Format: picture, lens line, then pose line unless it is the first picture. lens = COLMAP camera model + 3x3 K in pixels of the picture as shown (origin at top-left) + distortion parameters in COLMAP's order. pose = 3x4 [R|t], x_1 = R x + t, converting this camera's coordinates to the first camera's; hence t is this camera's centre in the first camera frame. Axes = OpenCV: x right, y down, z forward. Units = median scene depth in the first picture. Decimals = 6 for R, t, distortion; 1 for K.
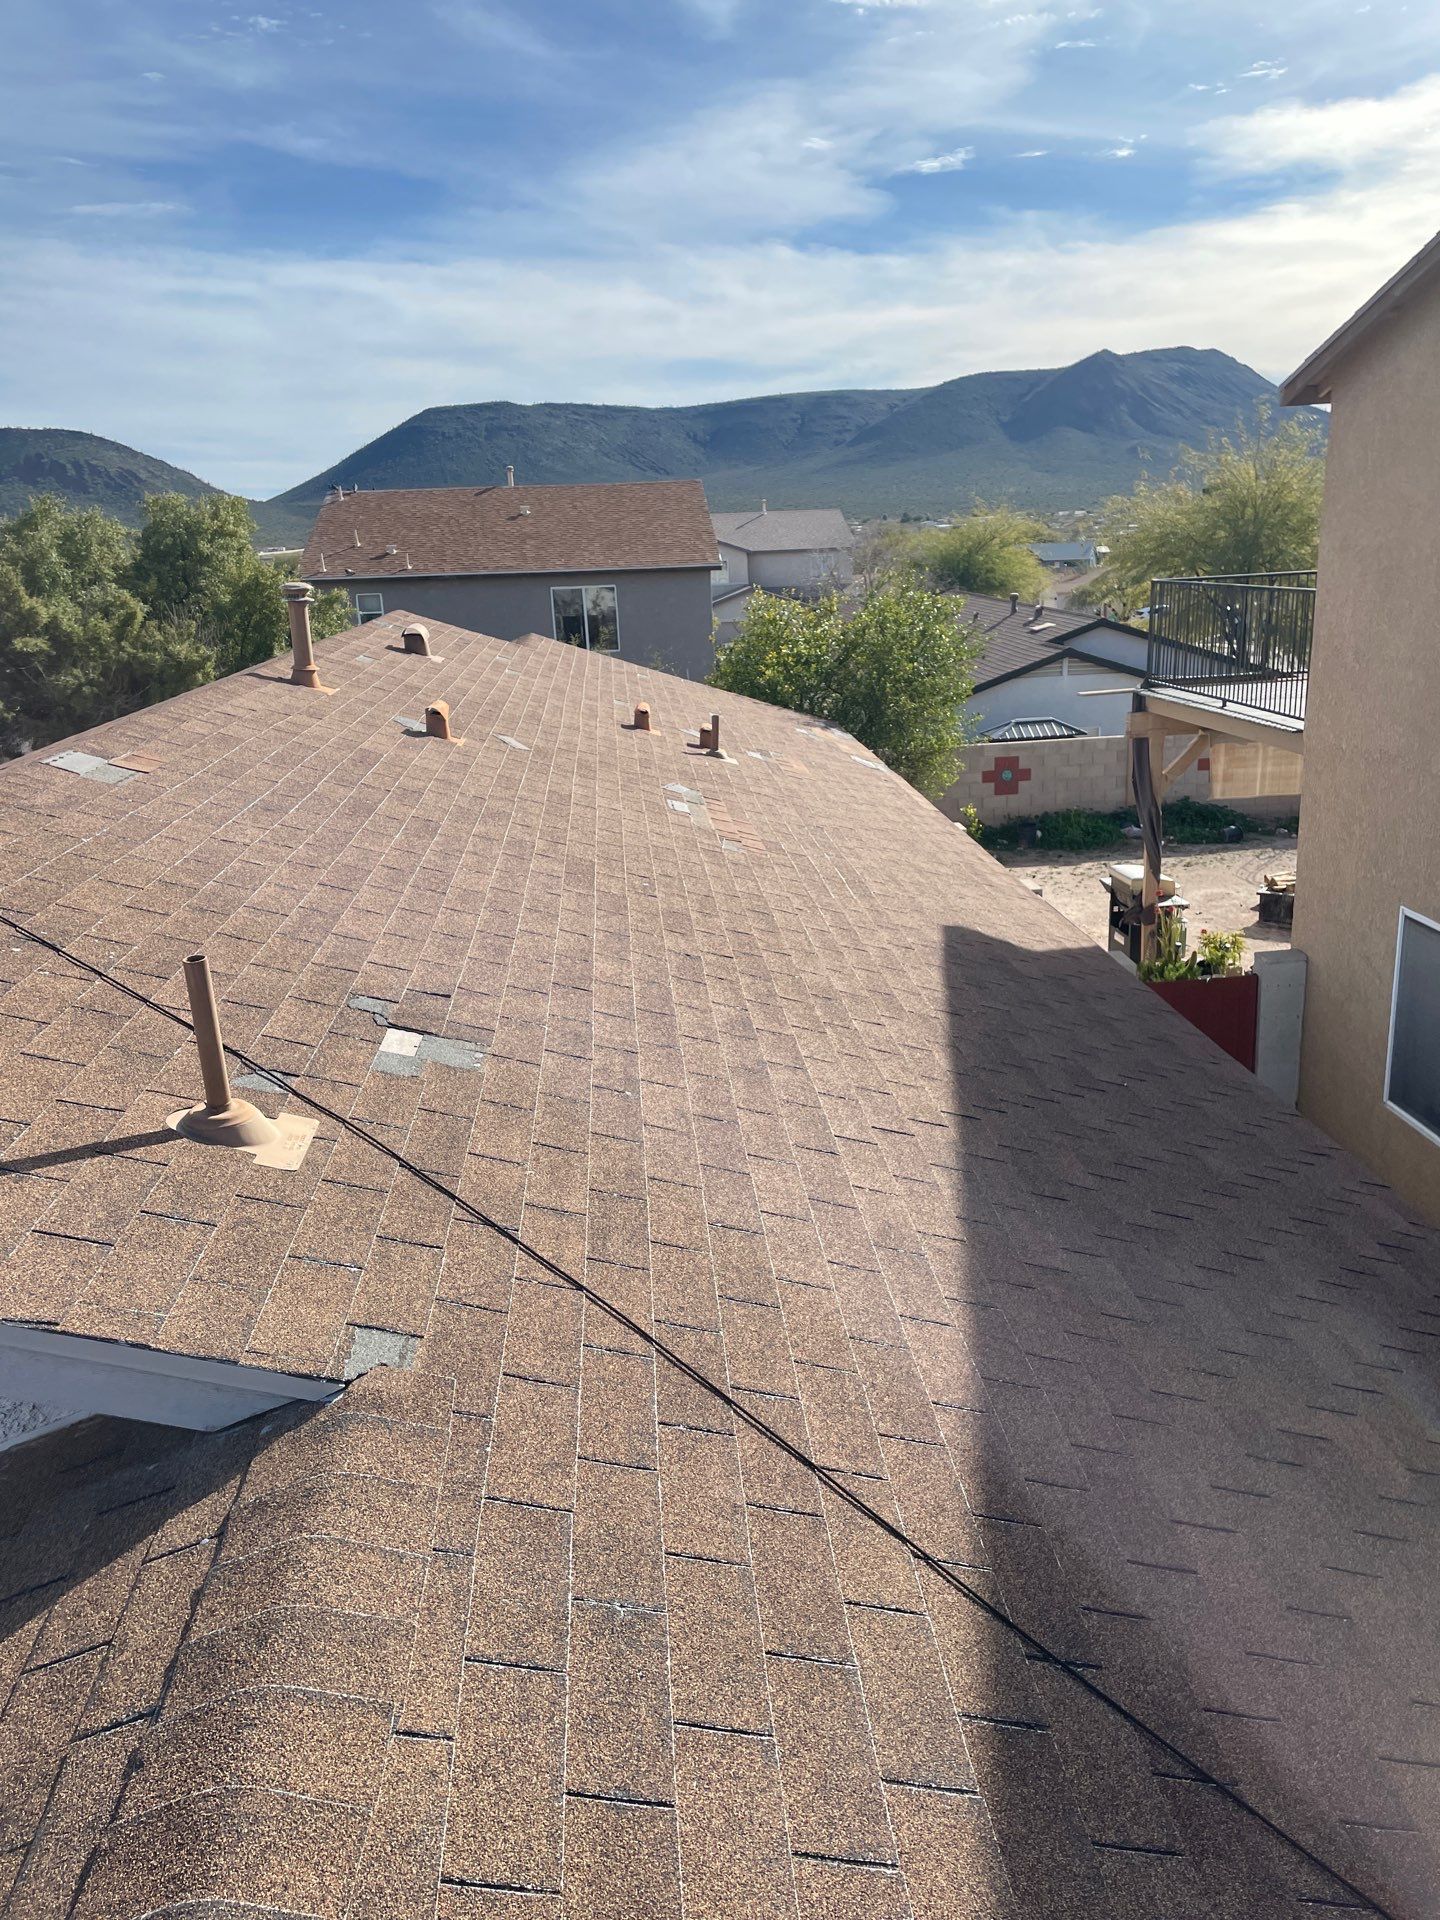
lens RADIAL K [[1484.5, 0, 749.9], [0, 1484.5, 952.5], [0, 0, 1]] dist [0.092852, -0.126349]
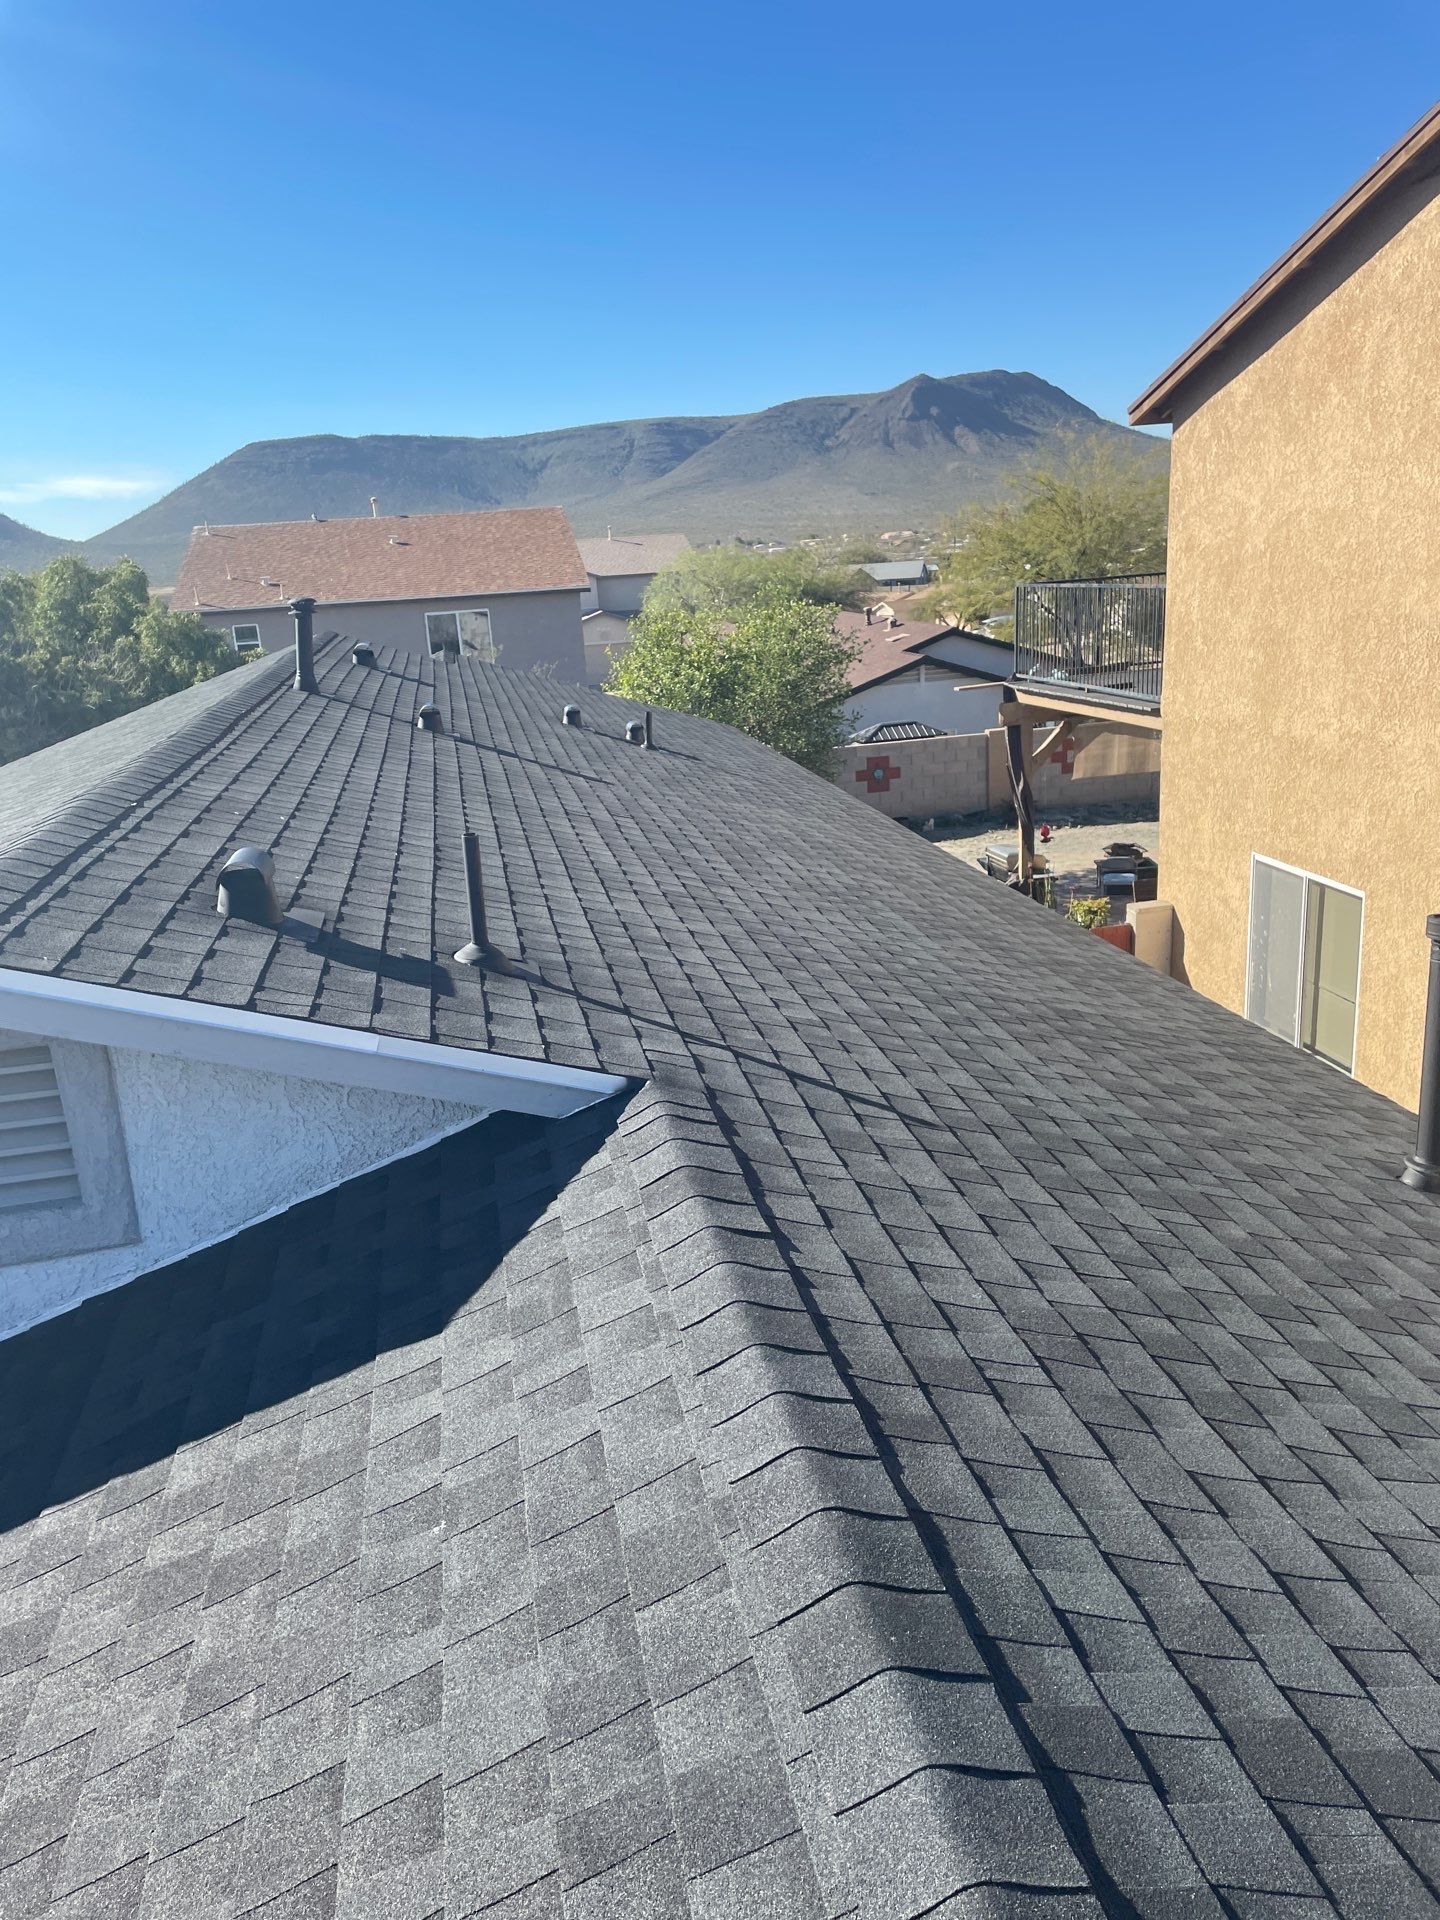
lens RADIAL K [[1485.2, 0, 720.0], [0, 1485.2, 960.0], [0, 0, 1]] dist [0.046543, 0.000019]
pose [[0.995741, -0.047321, 0.079119, -0.021590], [0.048170, 0.998800, -0.008858, 0.012502], [-0.078605, 0.012631, 0.996826, -0.035791]]
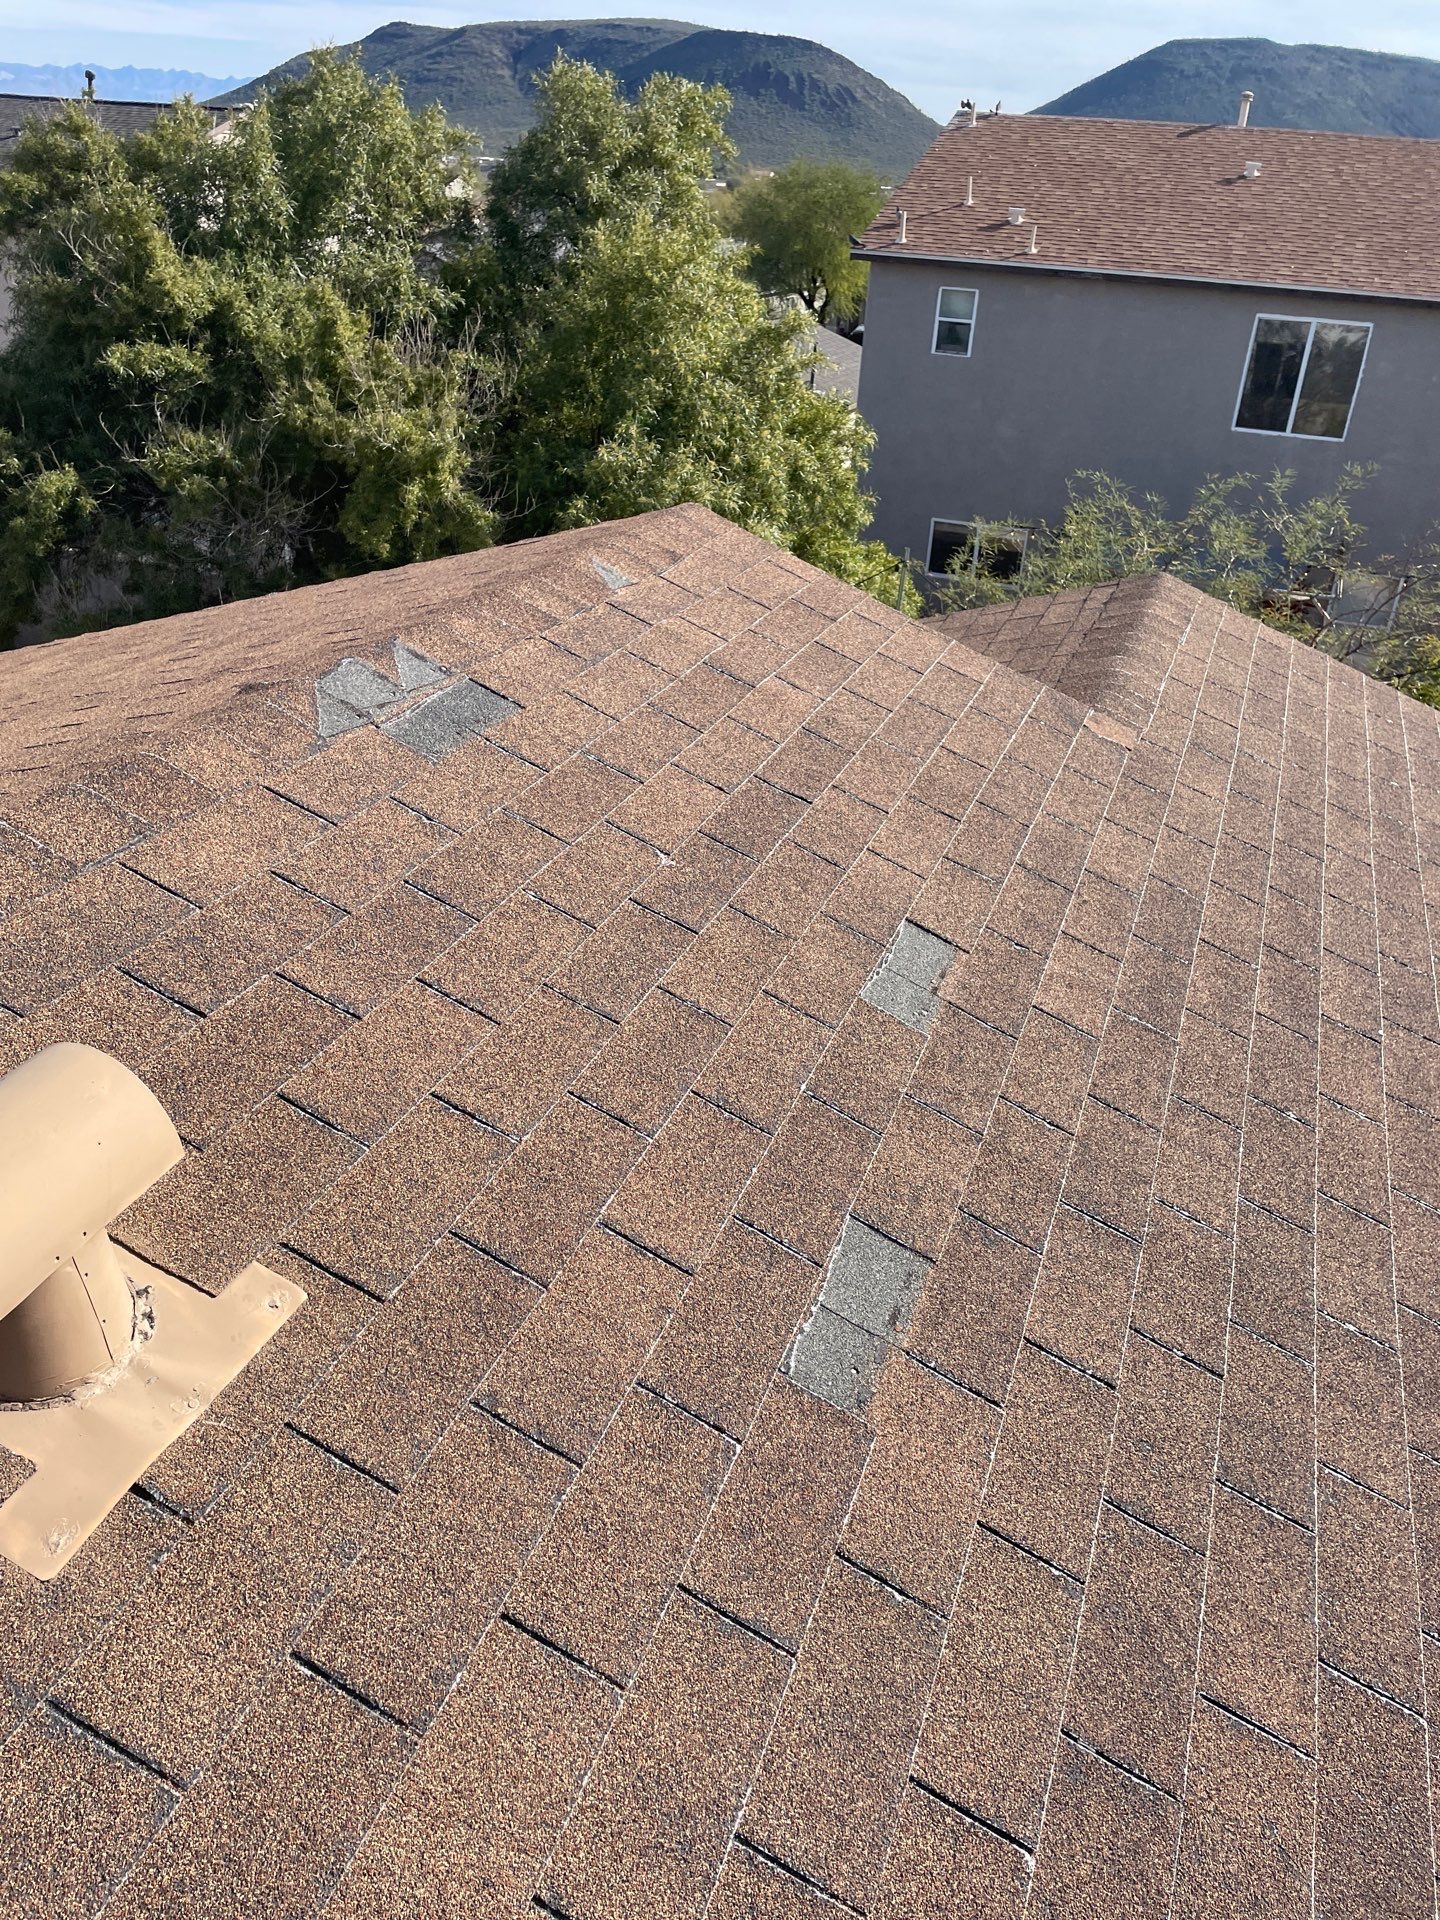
lens RADIAL K [[1484.5, 0, 749.9], [0, 1484.5, 952.5], [0, 0, 1]] dist [0.092852, -0.126349]
pose [[0.904752, 0.274527, -0.325666, -0.050114], [-0.205553, 0.951073, 0.230668, -0.097985], [0.373057, -0.141756, 0.916915, 0.335402]]
